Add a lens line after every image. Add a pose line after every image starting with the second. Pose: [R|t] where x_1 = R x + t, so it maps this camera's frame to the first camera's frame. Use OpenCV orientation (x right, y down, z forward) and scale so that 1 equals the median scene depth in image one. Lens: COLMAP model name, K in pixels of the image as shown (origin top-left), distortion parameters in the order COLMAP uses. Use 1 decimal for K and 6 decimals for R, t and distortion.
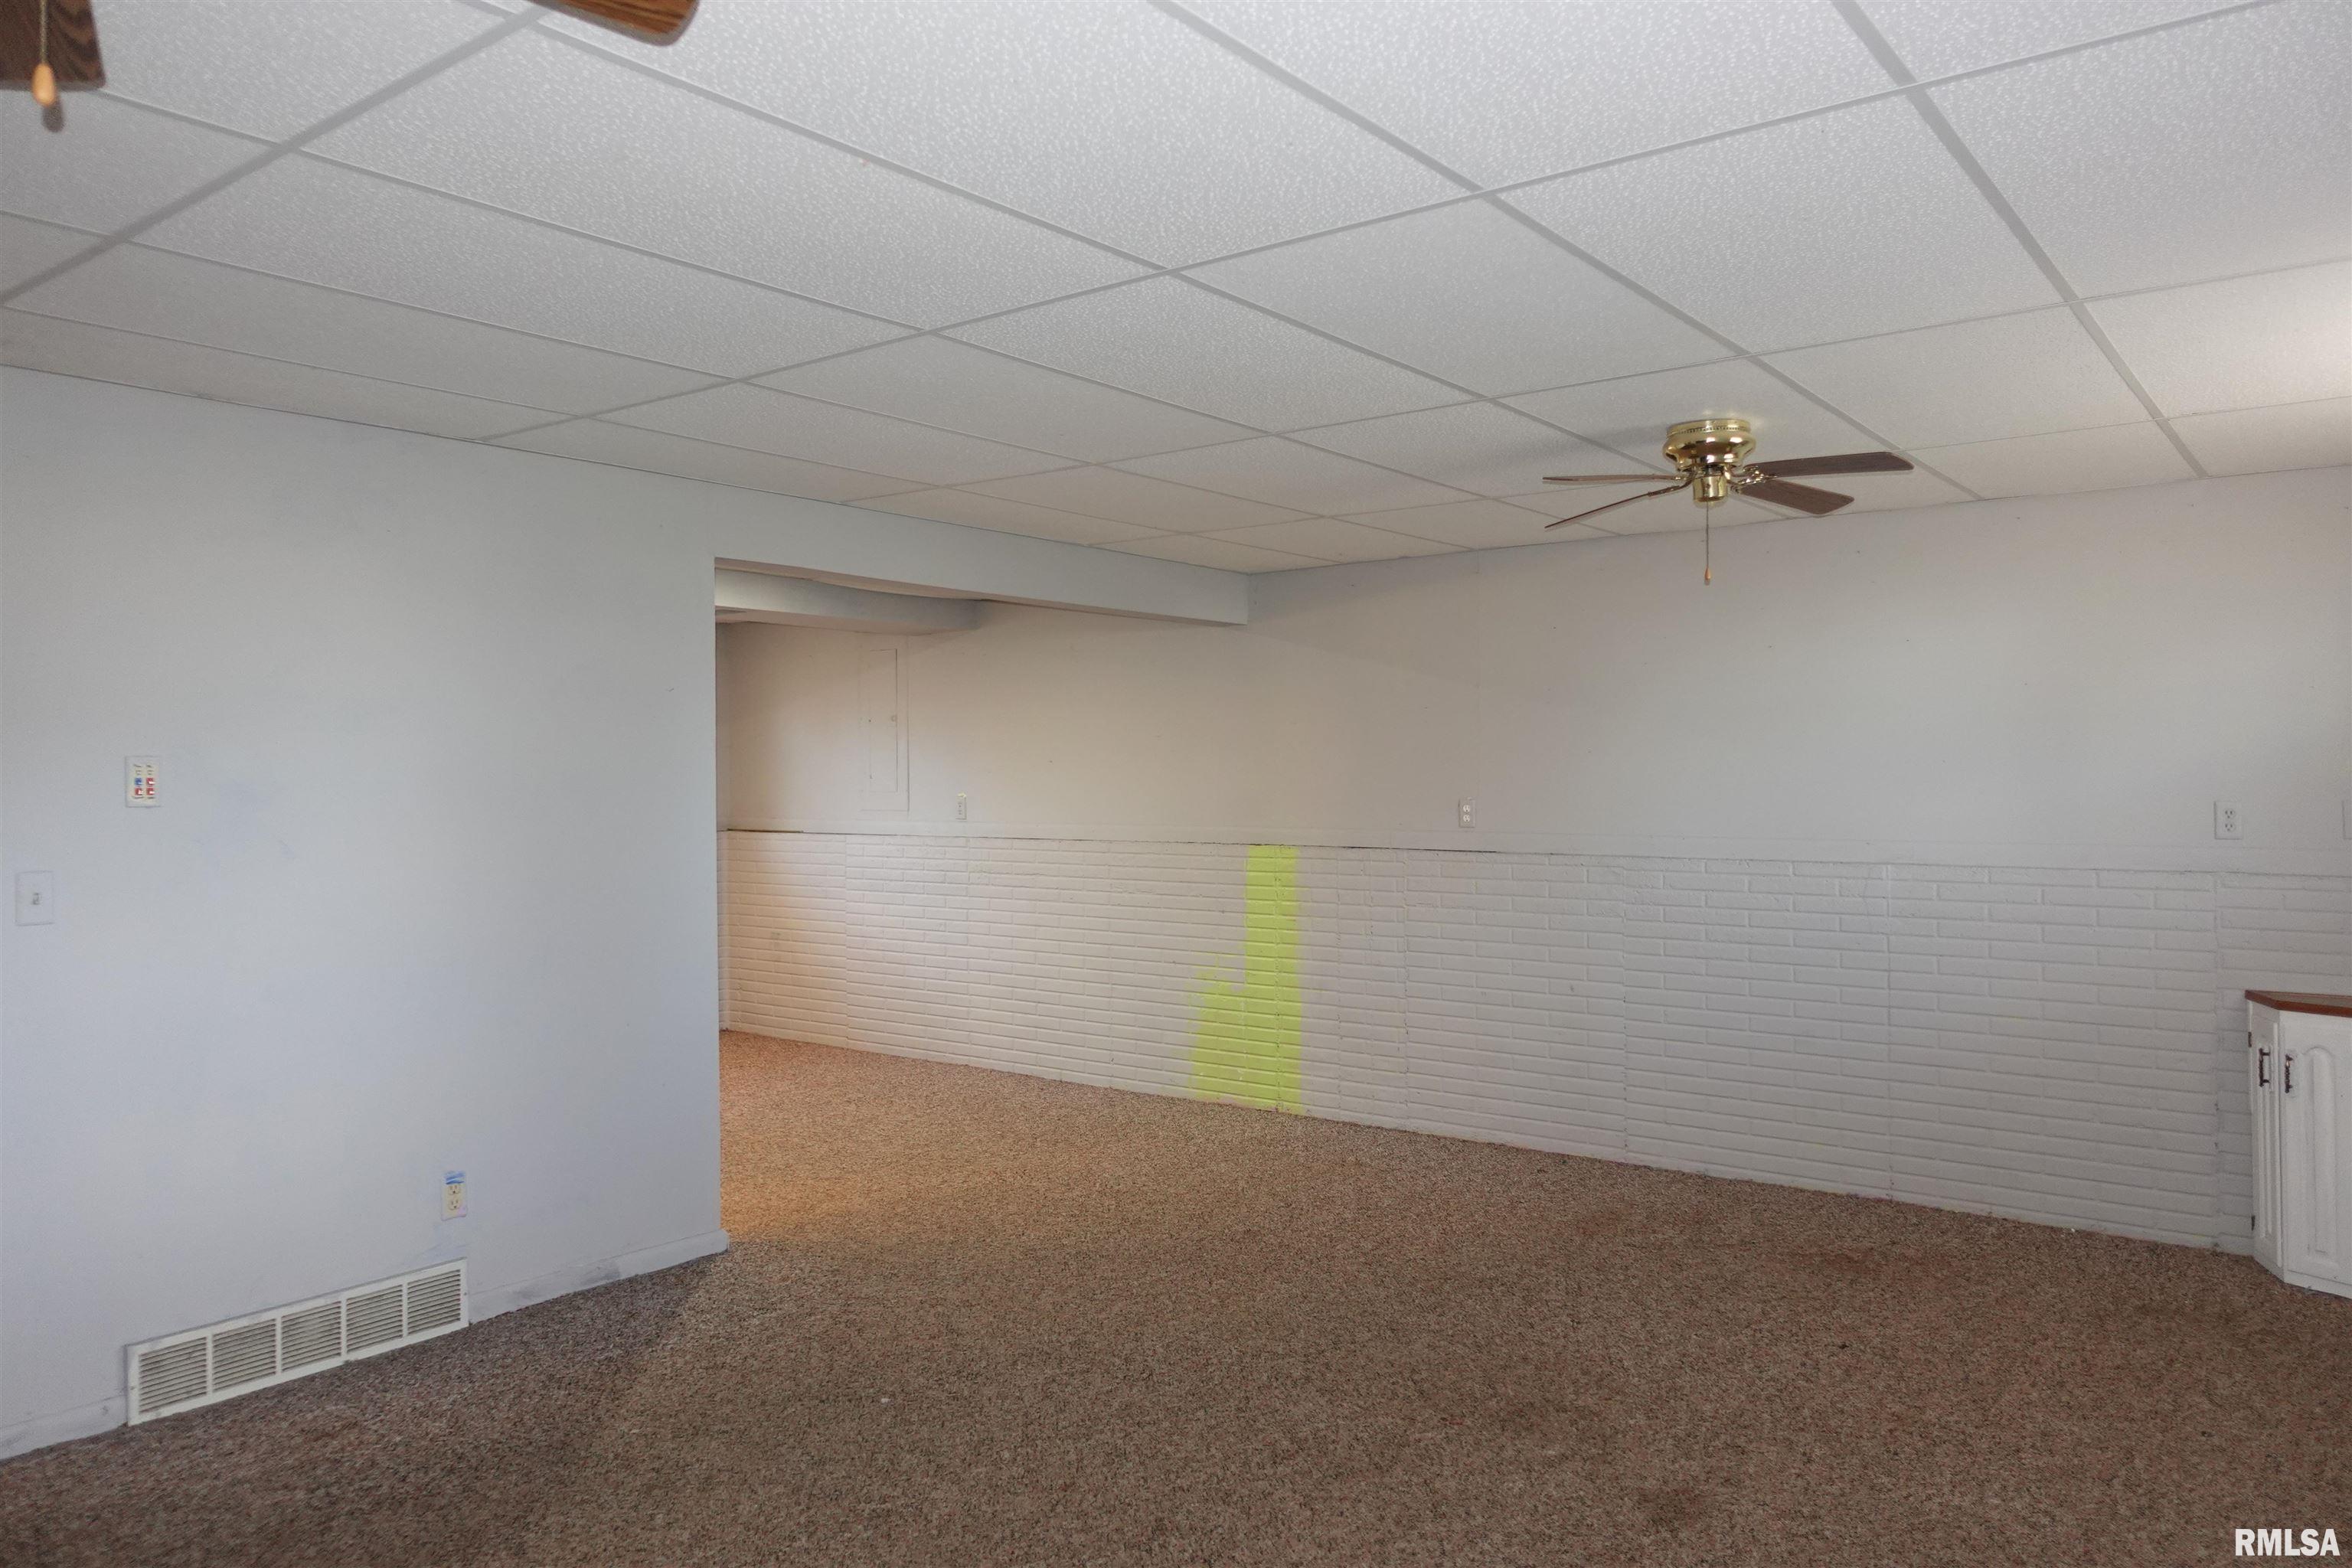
lens RADIAL K [[1617.7, 0, 1168.8], [0, 1617.7, 733.2], [0, 0, 1]] dist [0.001318, 0.000143]
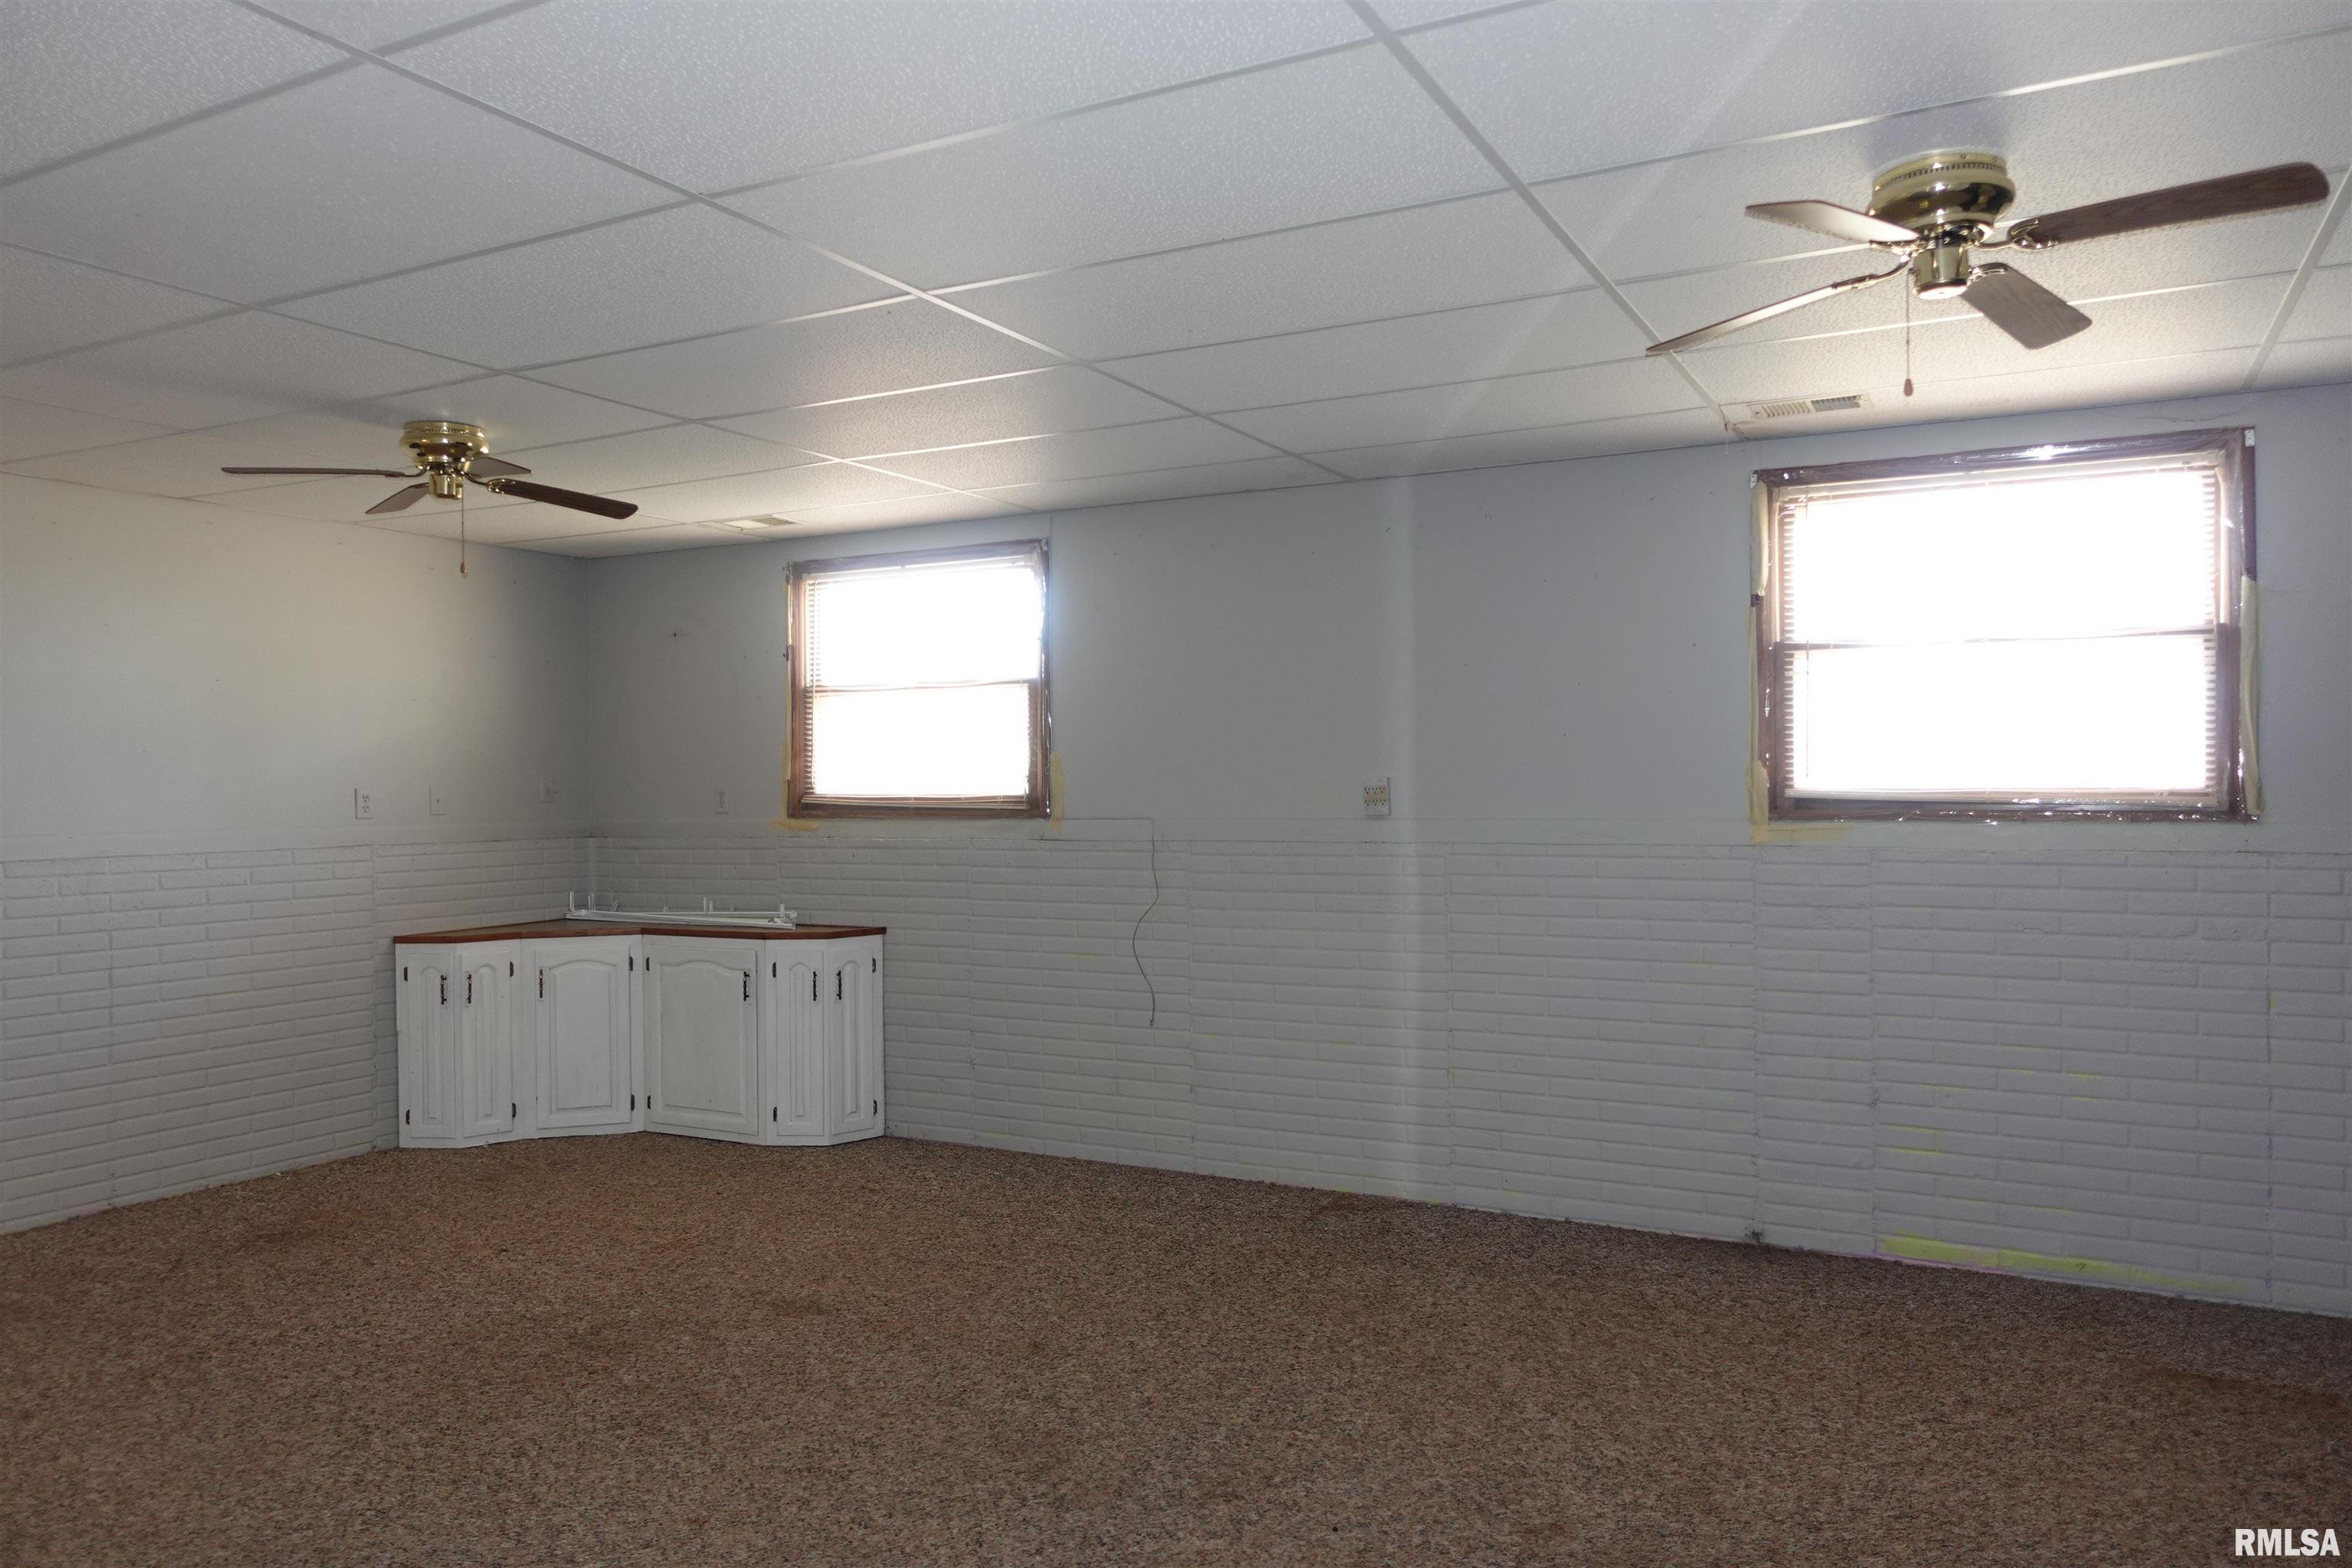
lens RADIAL K [[1637.8, 0, 1180.2], [0, 1637.8, 758.3], [0, 0, 1]] dist [0.009996, 0.006529]
pose [[-0.170452, 0.019616, 0.985171, -0.871879], [-0.019811, 0.999532, -0.023329, 0.045846], [-0.985167, -0.023493, -0.169984, 0.763865]]
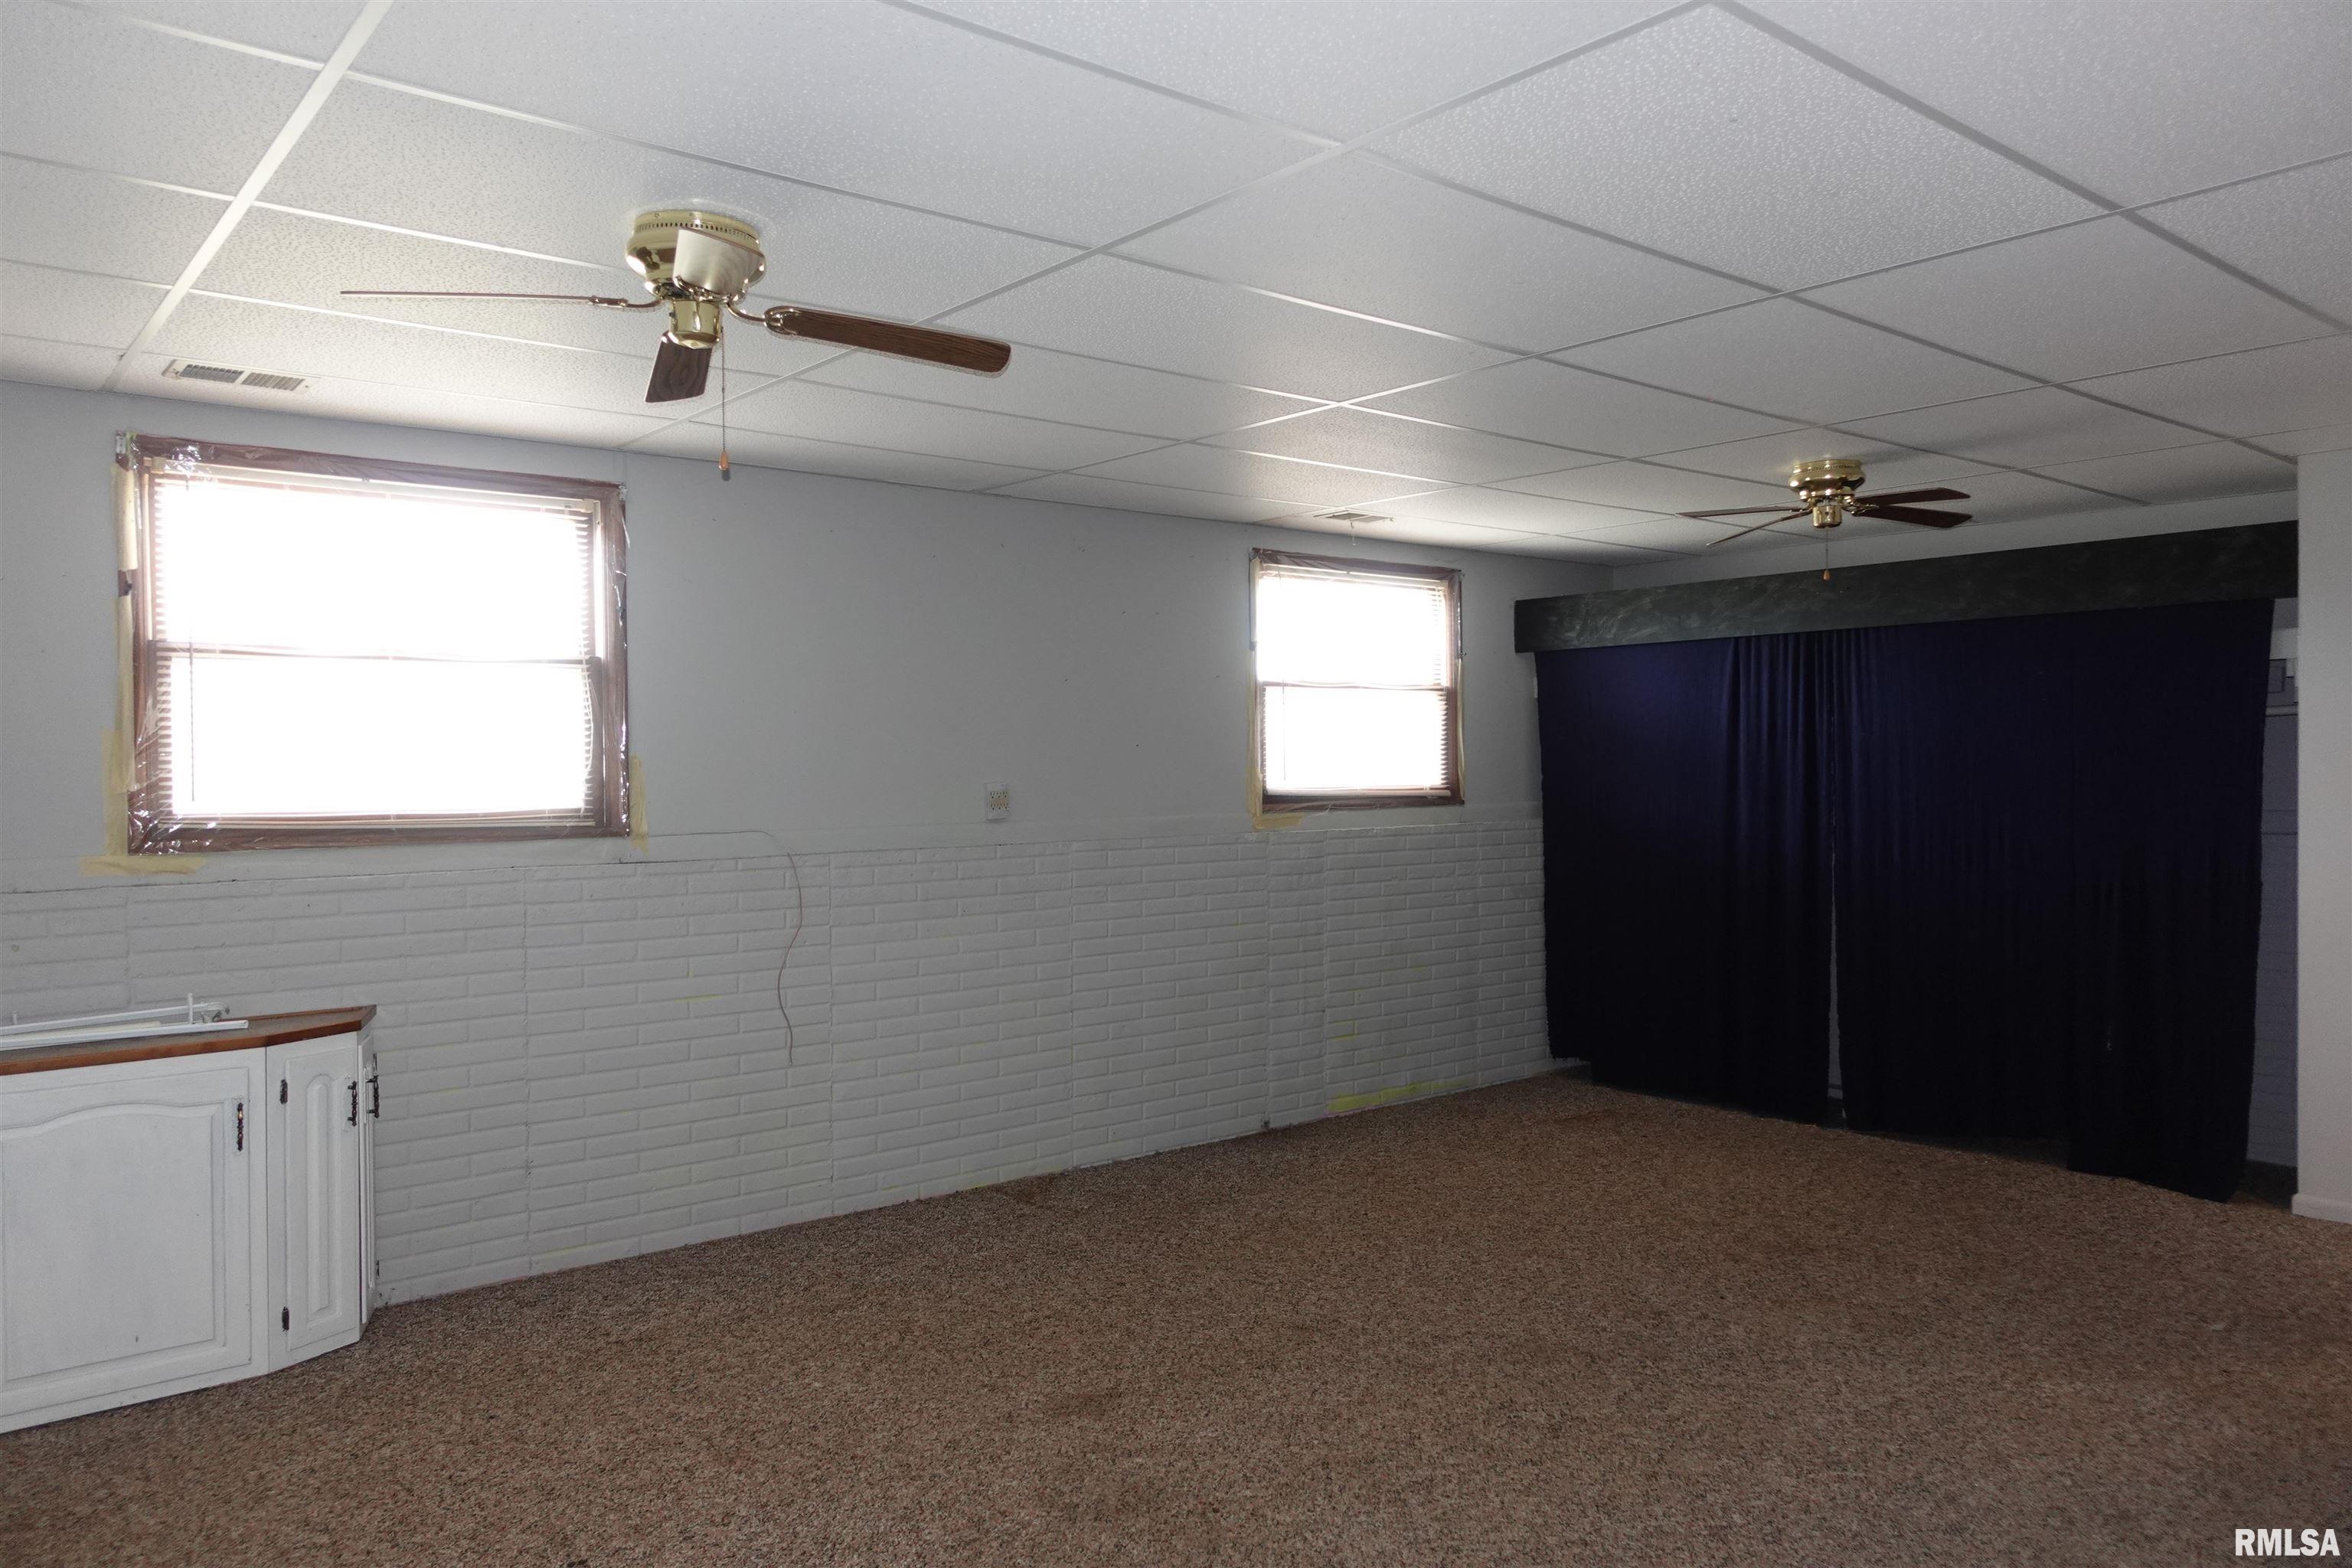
lens RADIAL K [[1626.5, 0, 1172.4], [0, 1626.5, 776.9], [0, 0, 1]] dist [-0.006174, 0.001924]
pose [[-0.976167, 0.012034, 0.216685, 0.002650], [0.007638, 0.999748, -0.021113, 0.053232], [-0.216884, -0.018955, -0.976013, 1.722118]]
